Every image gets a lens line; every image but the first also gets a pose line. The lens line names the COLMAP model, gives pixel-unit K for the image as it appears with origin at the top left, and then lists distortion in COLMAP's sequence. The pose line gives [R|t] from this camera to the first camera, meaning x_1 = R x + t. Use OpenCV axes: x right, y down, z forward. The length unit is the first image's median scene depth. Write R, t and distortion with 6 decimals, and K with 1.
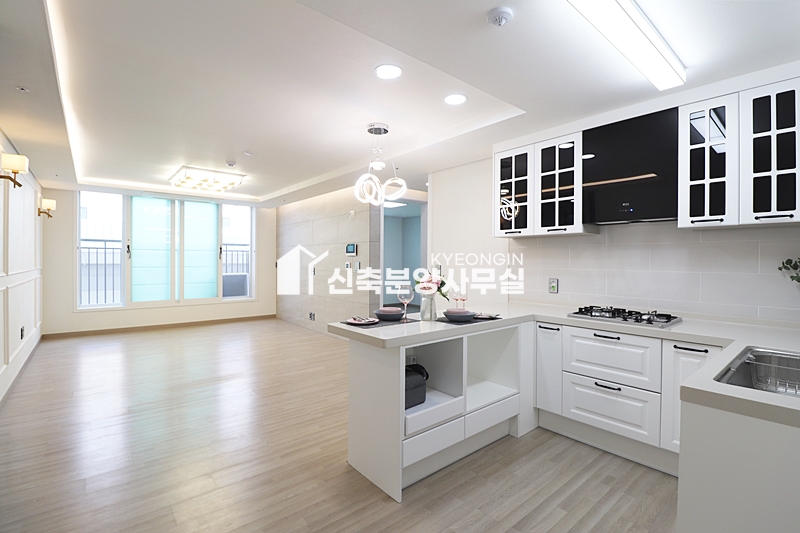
lens RADIAL K [[367.2, 0, 402.2], [0, 367.2, 263.6], [0, 0, 1]] dist [-0.010381, -0.006634]
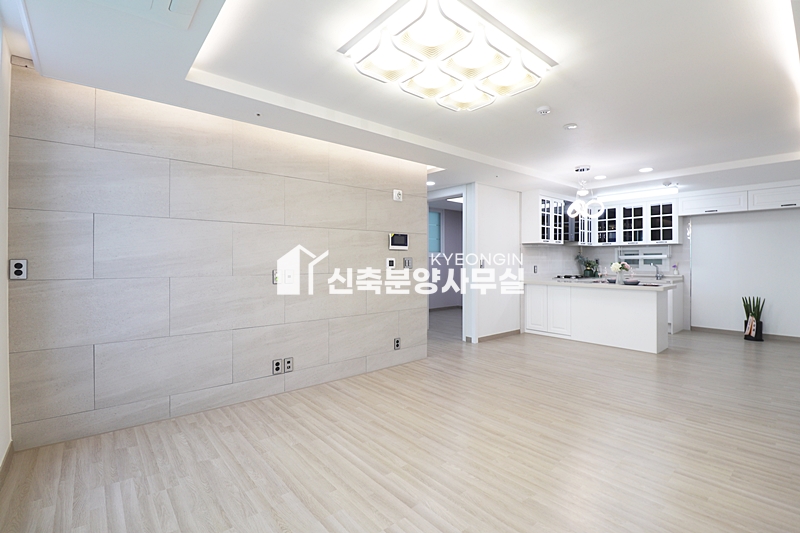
lens RADIAL K [[367.2, 0, 407.4], [0, 367.2, 261.4], [0, 0, 1]] dist [-0.010381, -0.006634]
pose [[-0.005125, -0.005658, 0.999971, -1.883222], [0.012279, 0.999908, 0.005721, -0.001899], [-0.999911, 0.012308, -0.005055, 2.079274]]
